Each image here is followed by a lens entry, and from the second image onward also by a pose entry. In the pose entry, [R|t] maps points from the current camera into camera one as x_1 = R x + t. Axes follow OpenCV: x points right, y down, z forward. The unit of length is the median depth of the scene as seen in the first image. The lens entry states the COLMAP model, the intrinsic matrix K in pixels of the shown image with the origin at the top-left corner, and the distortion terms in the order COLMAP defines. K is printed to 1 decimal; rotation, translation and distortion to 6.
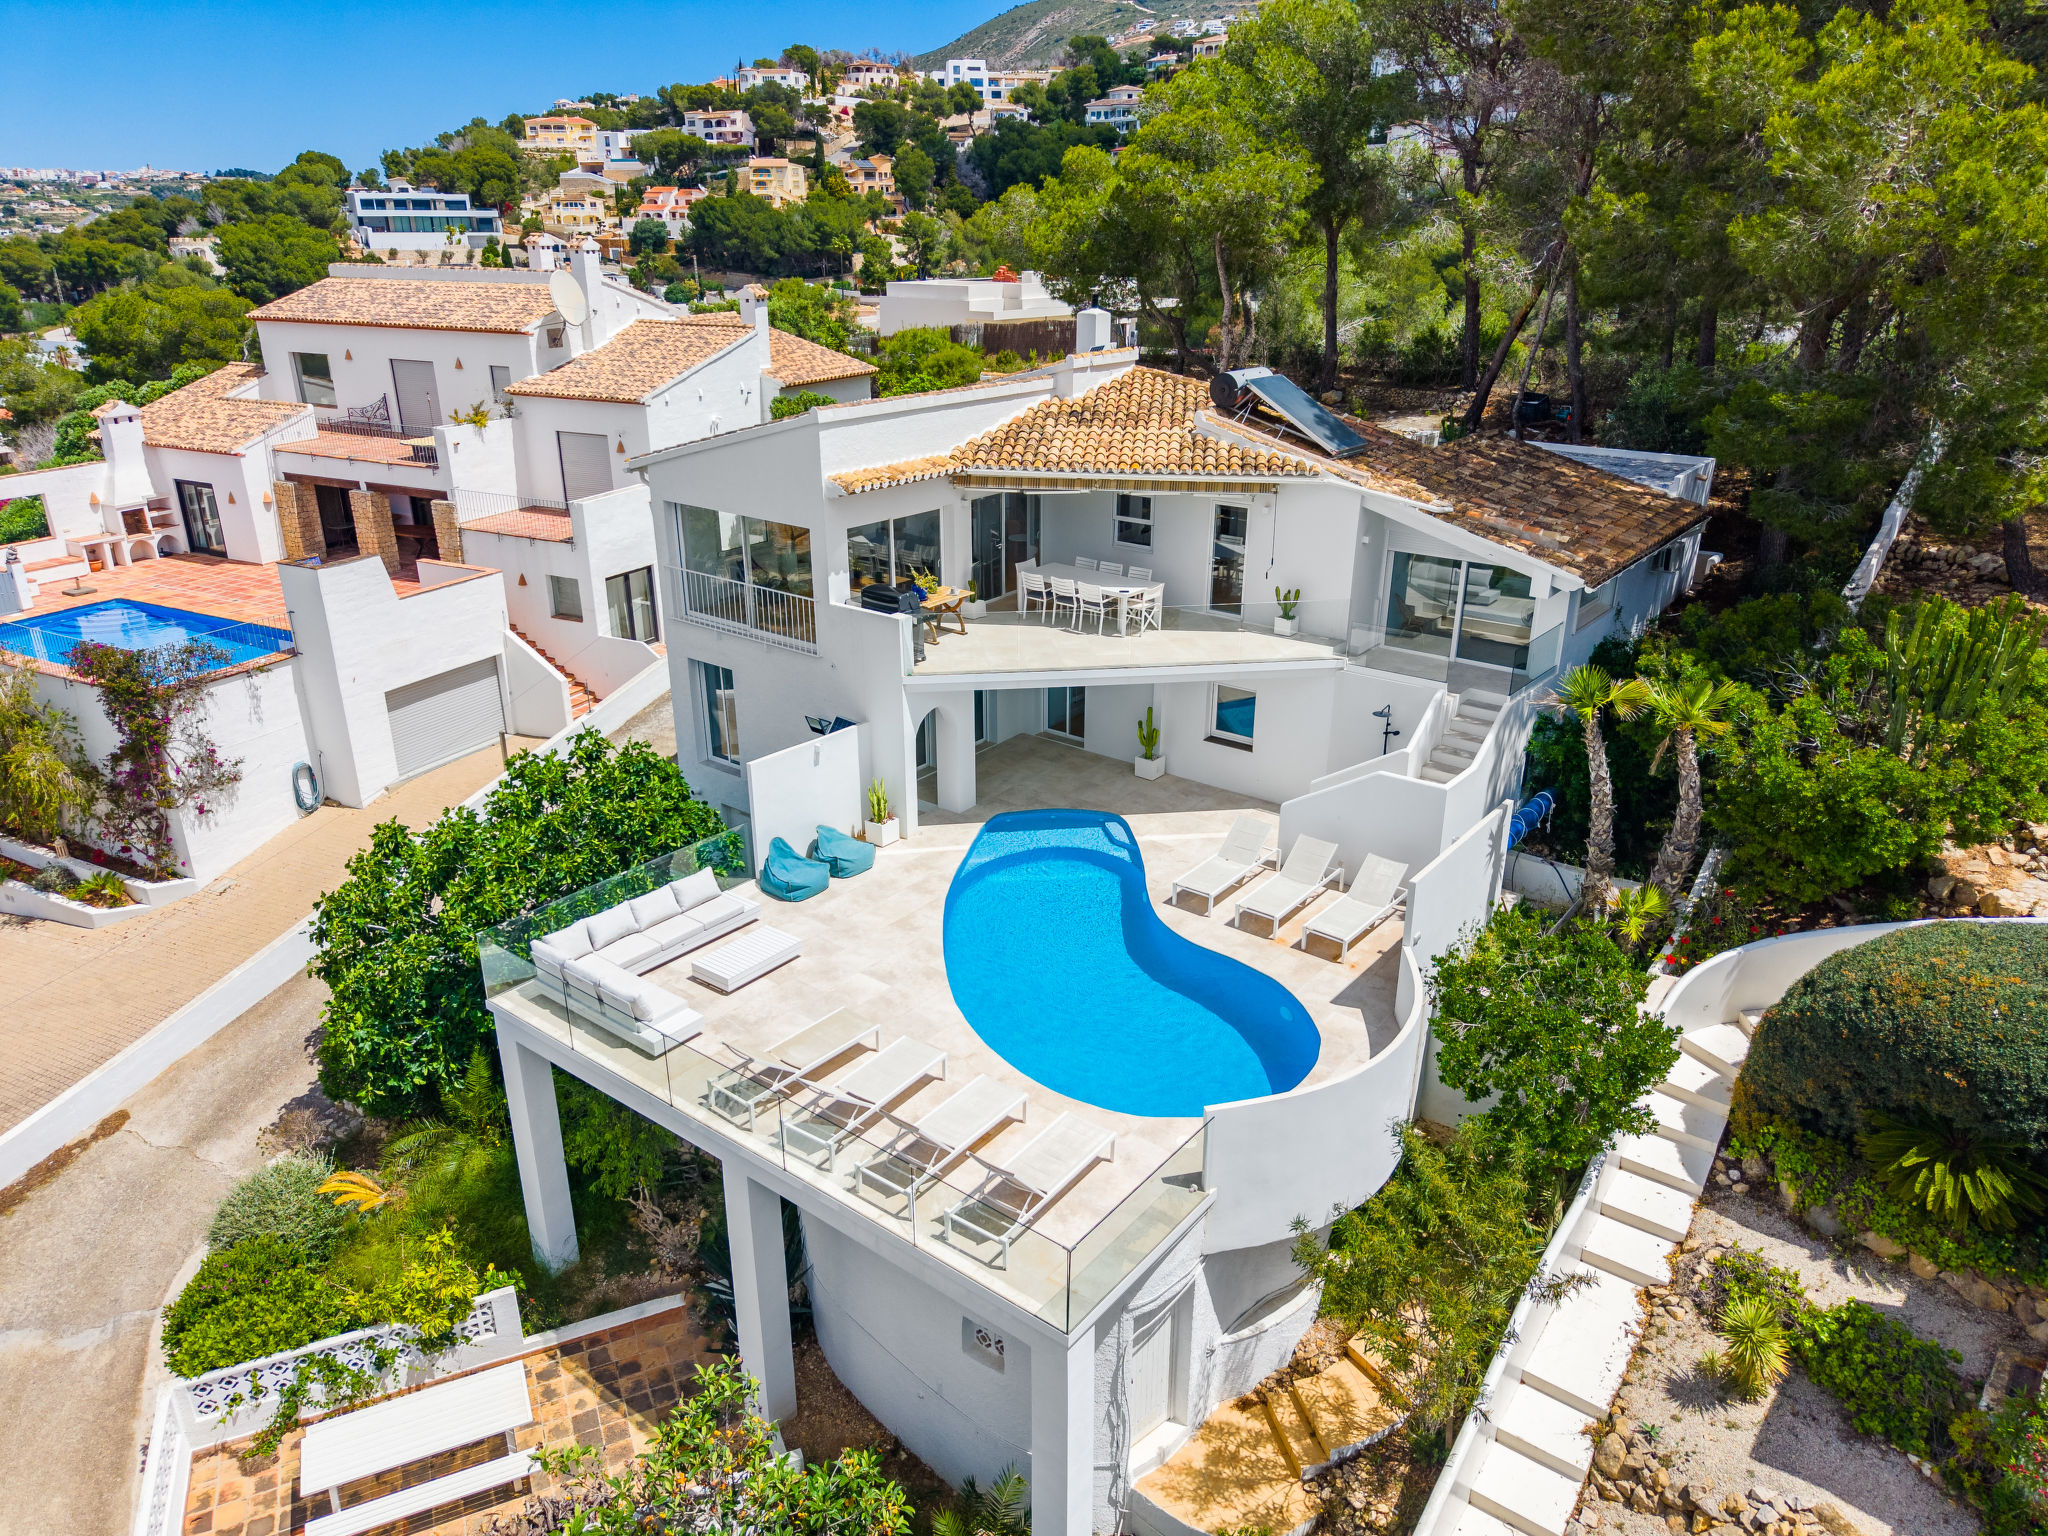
lens RADIAL K [[1392.3, 0, 1027.6], [0, 1392.3, 769.9], [0, 0, 1]] dist [0.021777, -0.020415]
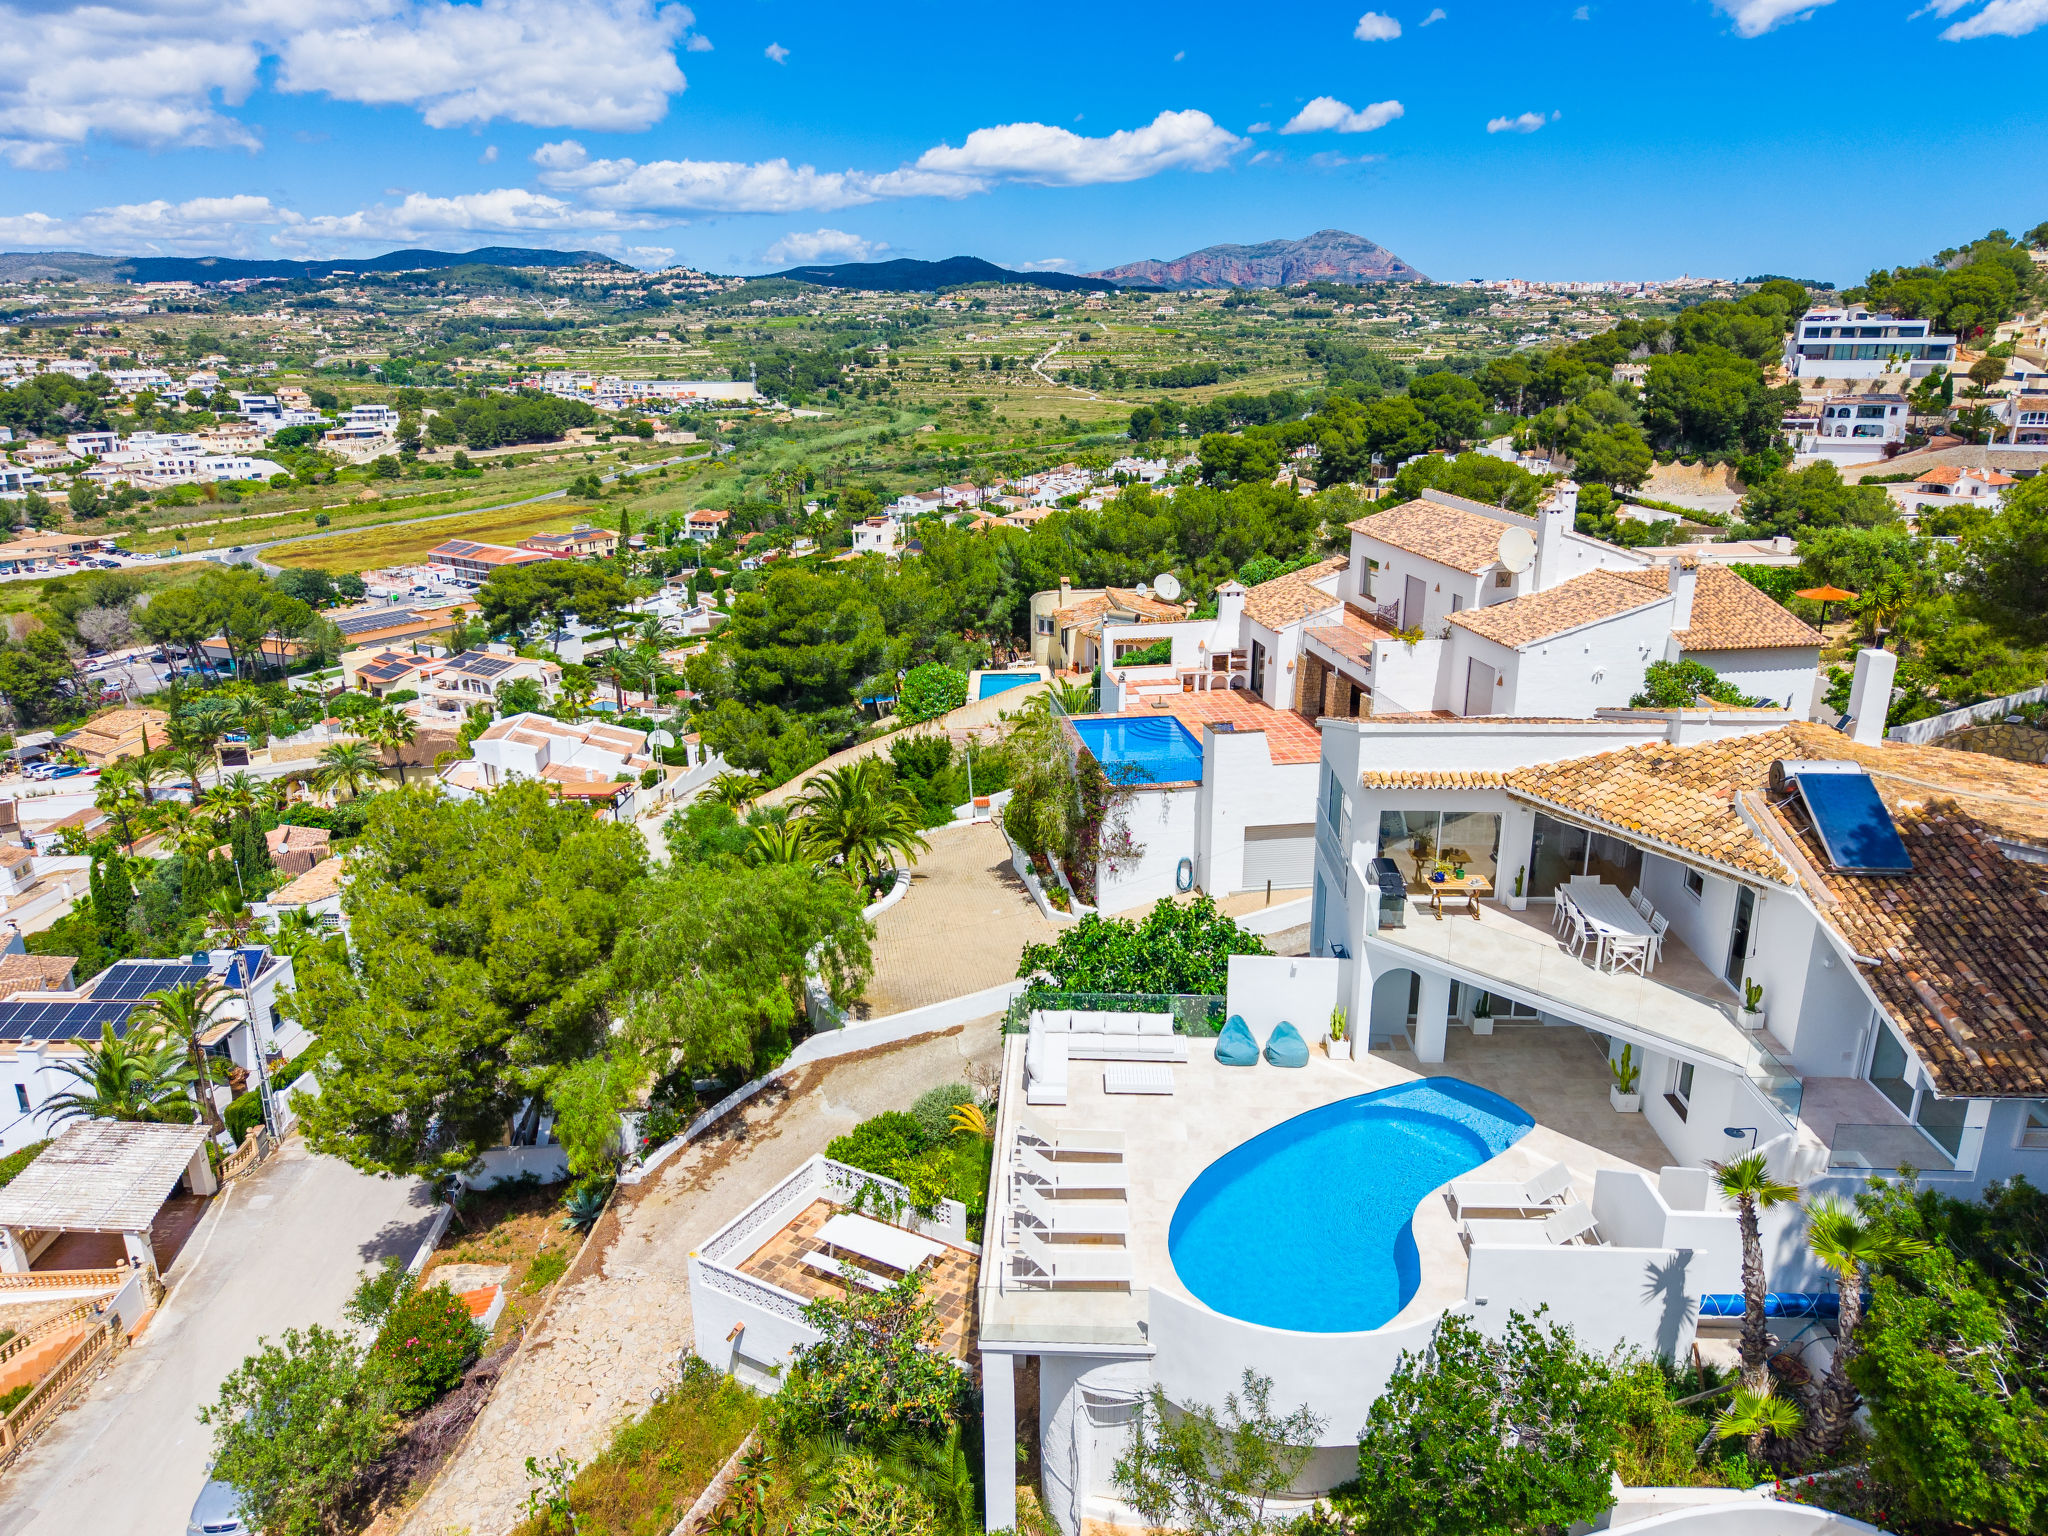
lens RADIAL K [[1392.3, 0, 1025.0], [0, 1392.3, 764.1], [0, 0, 1]] dist [0.021777, -0.020415]
pose [[0.588307, 0.238238, -0.772747, 0.587655], [-0.291954, 0.953736, 0.071767, -0.190140], [0.754094, 0.183385, 0.630644, -0.059091]]
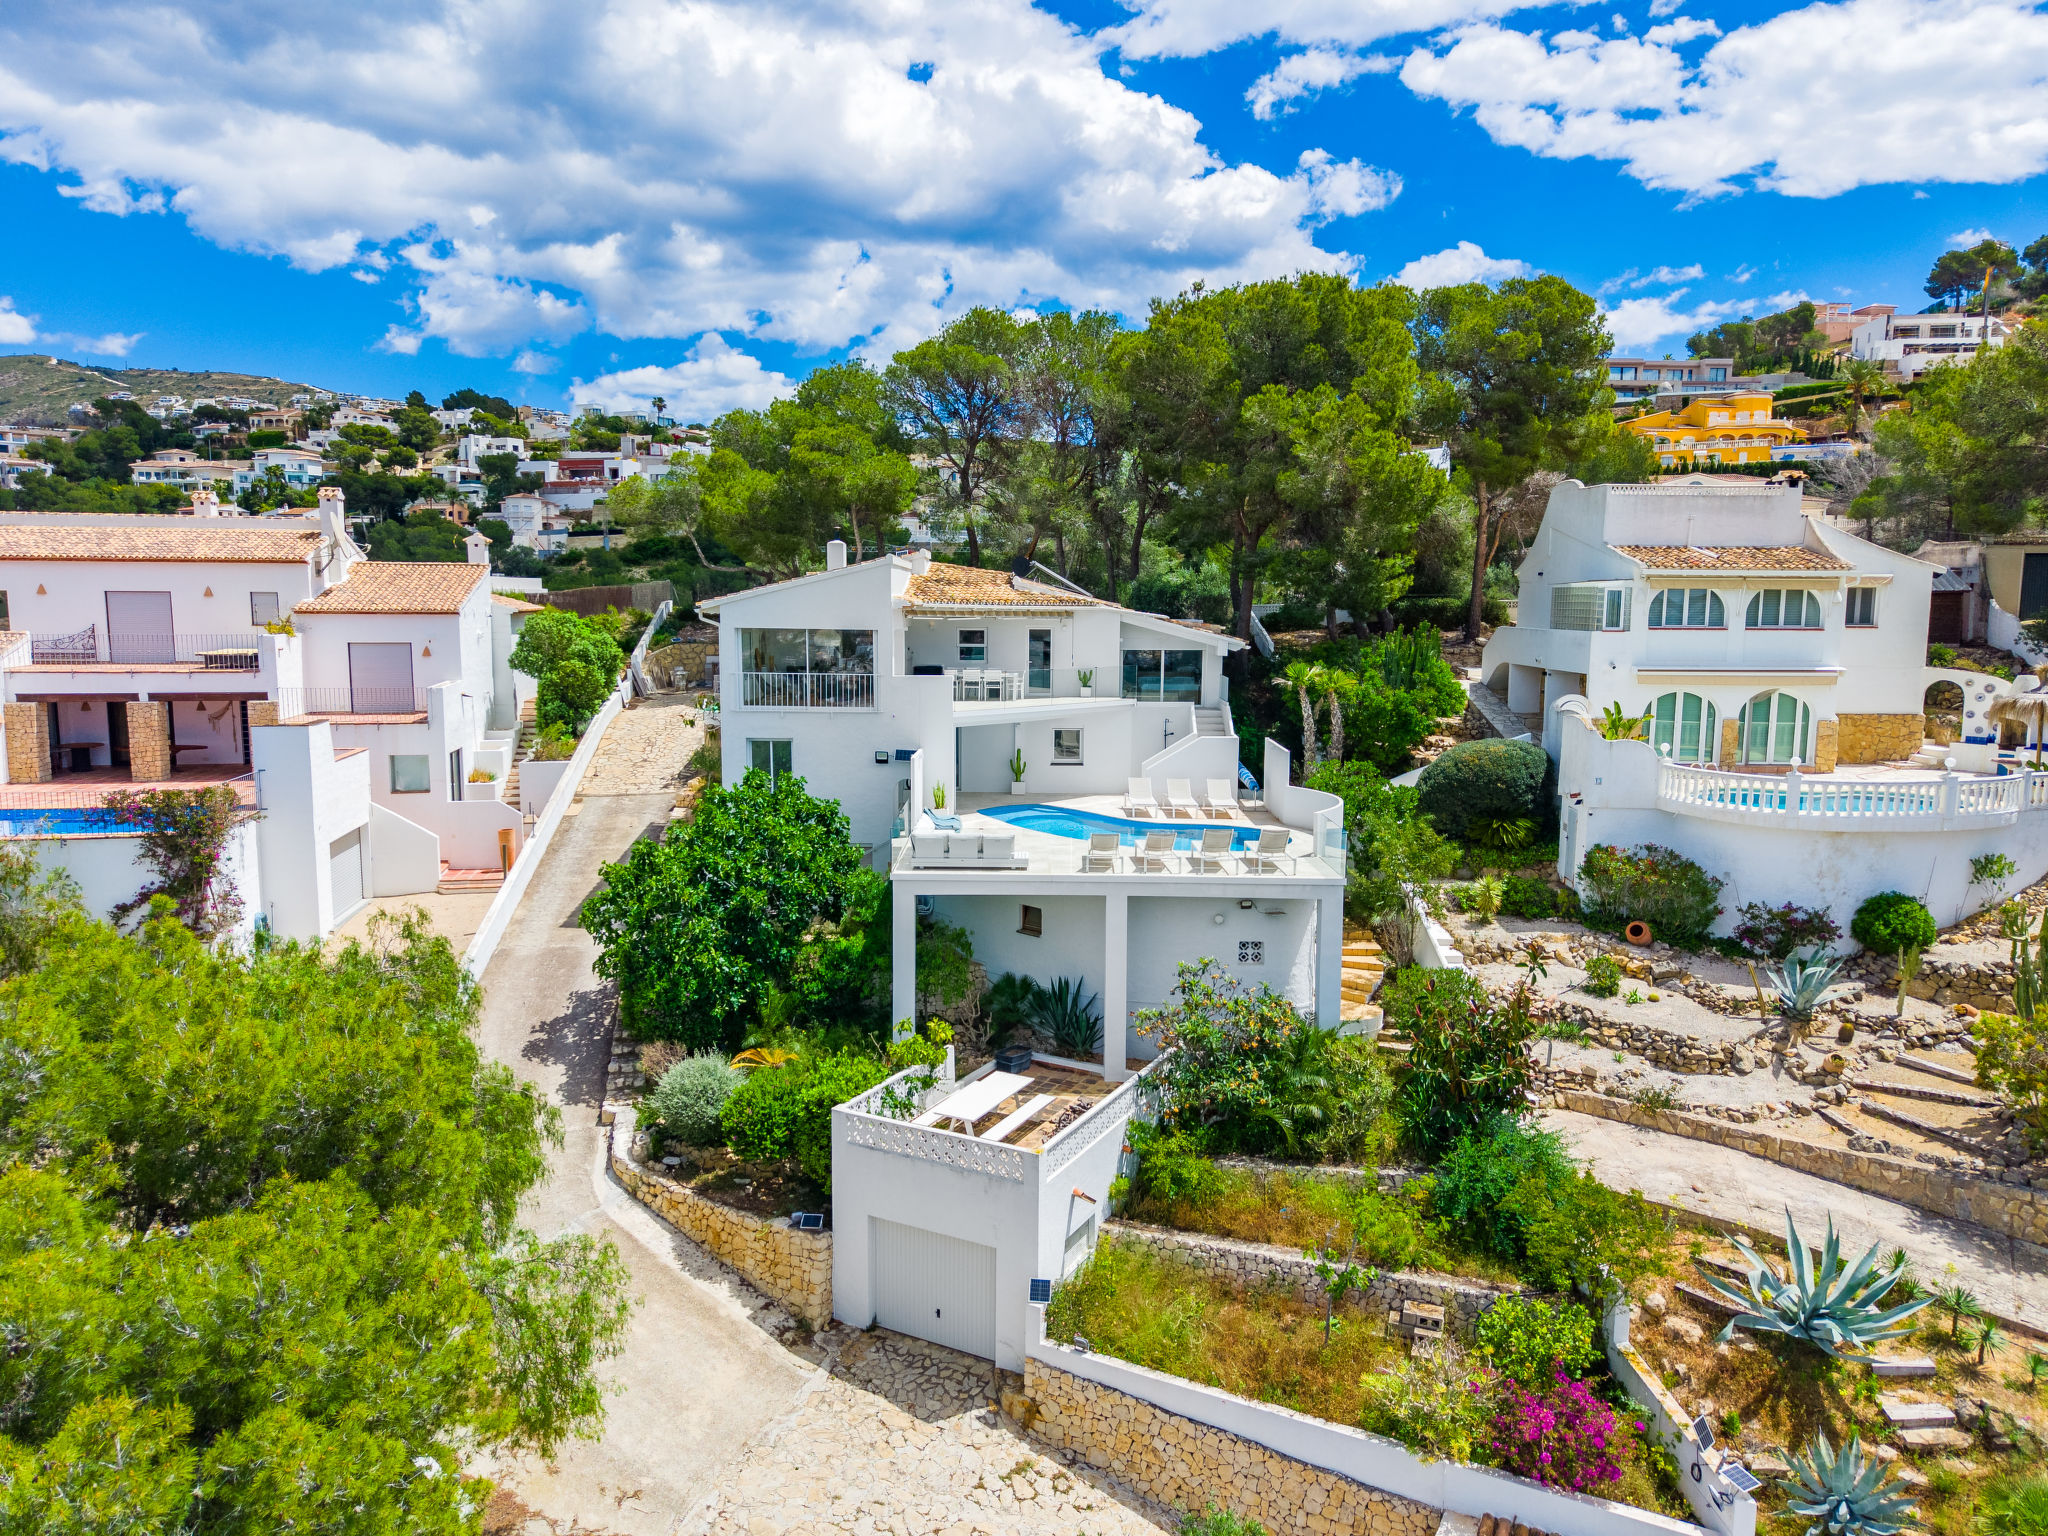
lens RADIAL K [[1392.3, 0, 1039.5], [0, 1392.3, 767.6], [0, 0, 1]] dist [0.021777, -0.020415]
pose [[0.792278, -0.068370, 0.606318, -0.871585], [0.218629, 0.959531, -0.177485, 0.267674], [-0.569647, 0.273176, 0.775163, -0.263485]]
